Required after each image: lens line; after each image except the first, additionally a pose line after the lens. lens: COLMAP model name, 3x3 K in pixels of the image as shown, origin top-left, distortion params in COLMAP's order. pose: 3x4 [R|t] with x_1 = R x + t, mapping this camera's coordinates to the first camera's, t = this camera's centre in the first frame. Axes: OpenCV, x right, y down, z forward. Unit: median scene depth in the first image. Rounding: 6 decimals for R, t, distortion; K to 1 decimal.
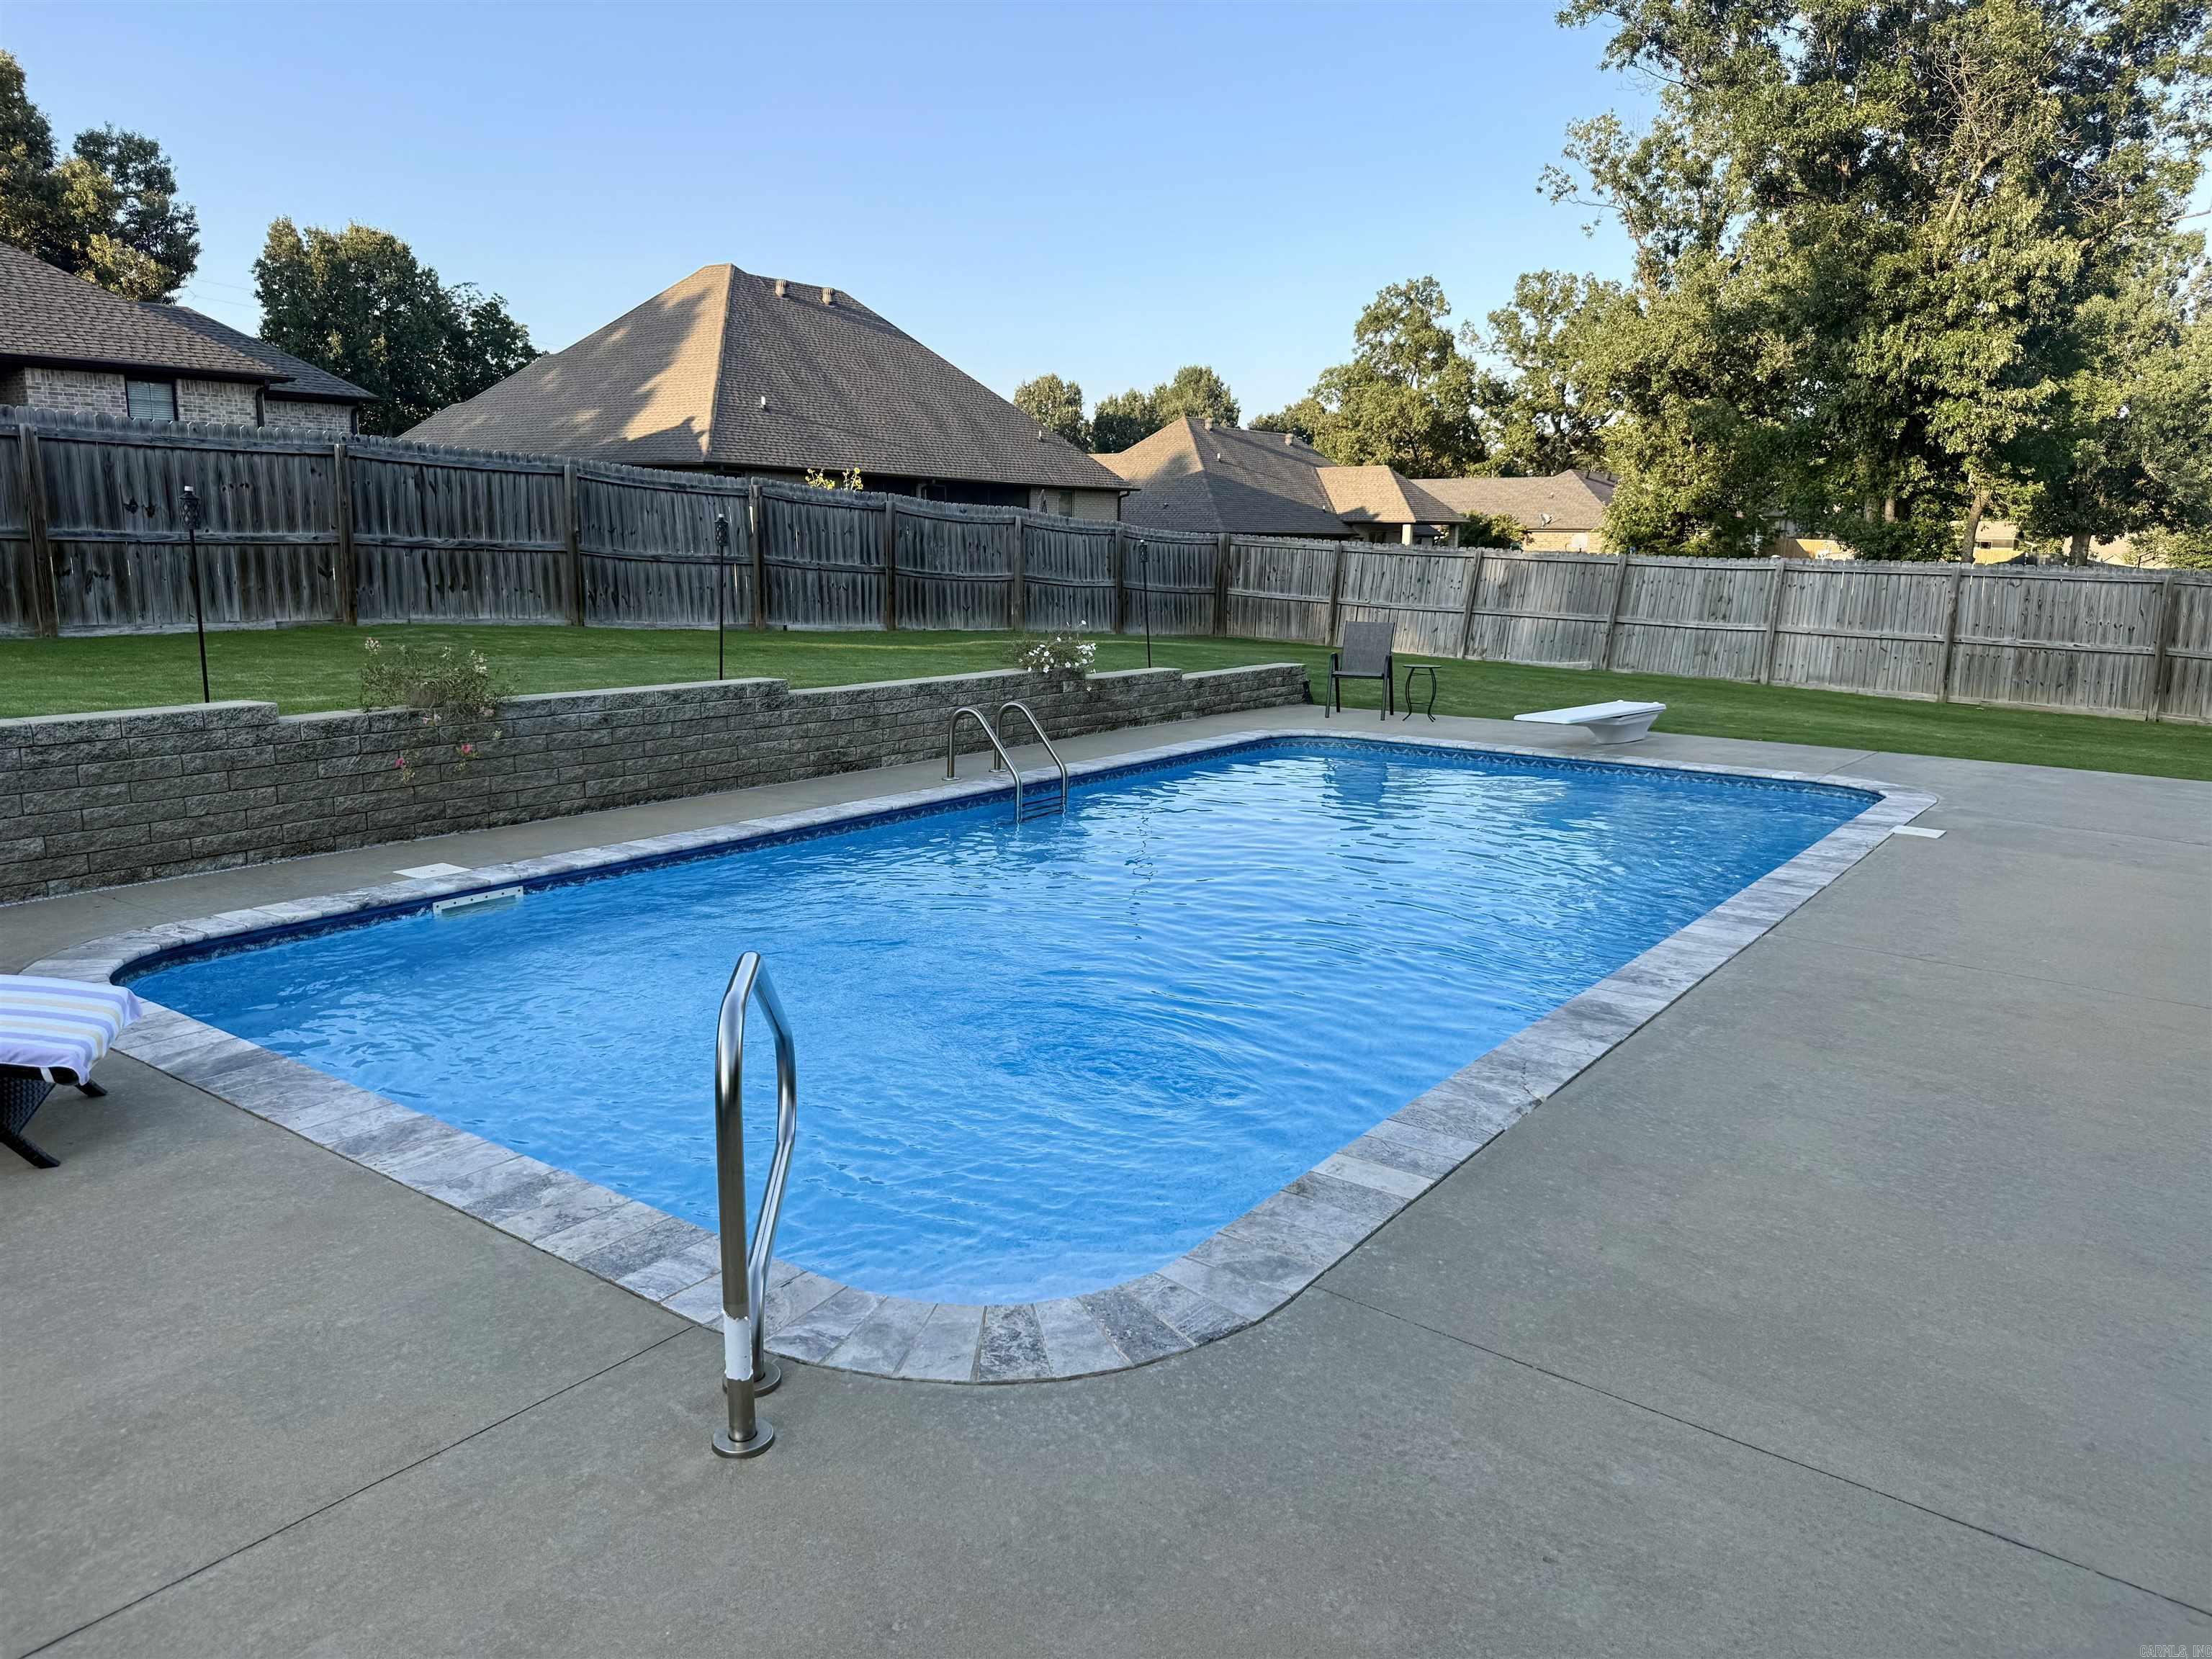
lens RADIAL K [[1590.4, 0, 1127.7], [0, 1590.4, 838.9], [0, 0, 1]] dist [0.096690, -0.163423]
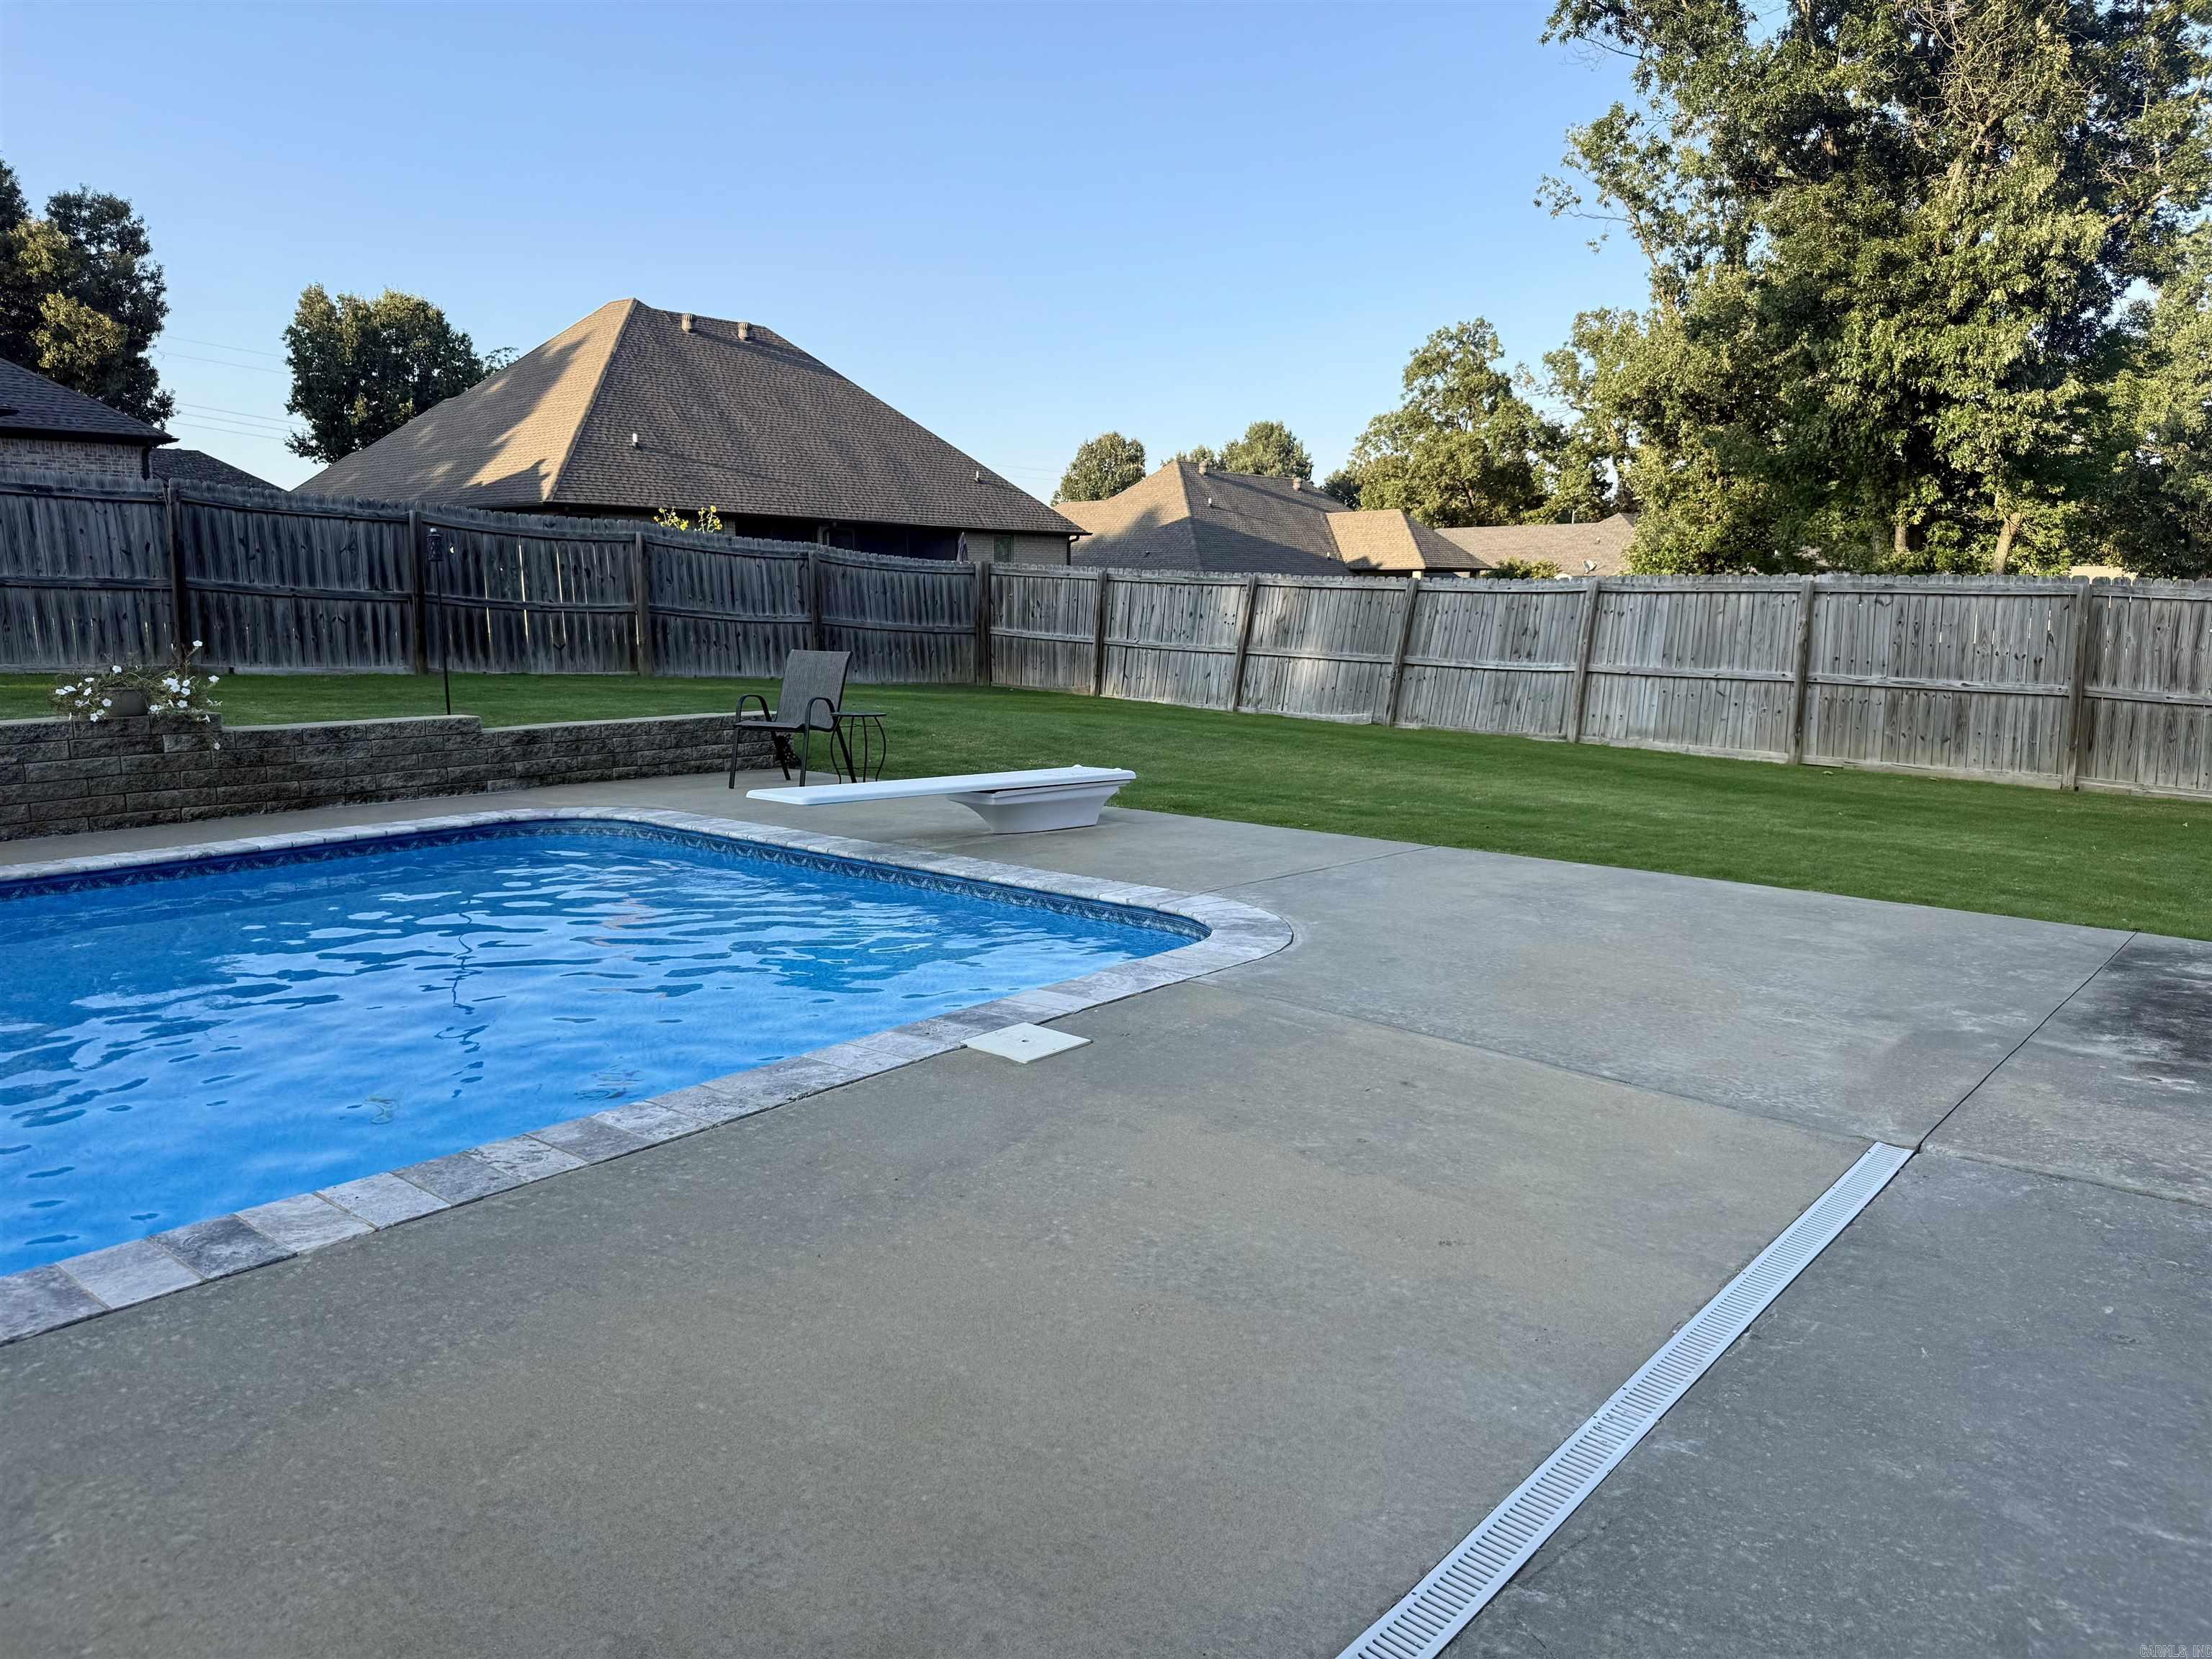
lens RADIAL K [[1574.0, 0, 1130.6], [0, 1574.0, 843.2], [0, 0, 1]] dist [0.096536, -0.162048]
pose [[0.996901, 0.000956, -0.078666, 0.134067], [-0.003660, 0.999407, -0.034235, -0.011440], [0.078587, 0.034416, 0.996313, 0.128666]]
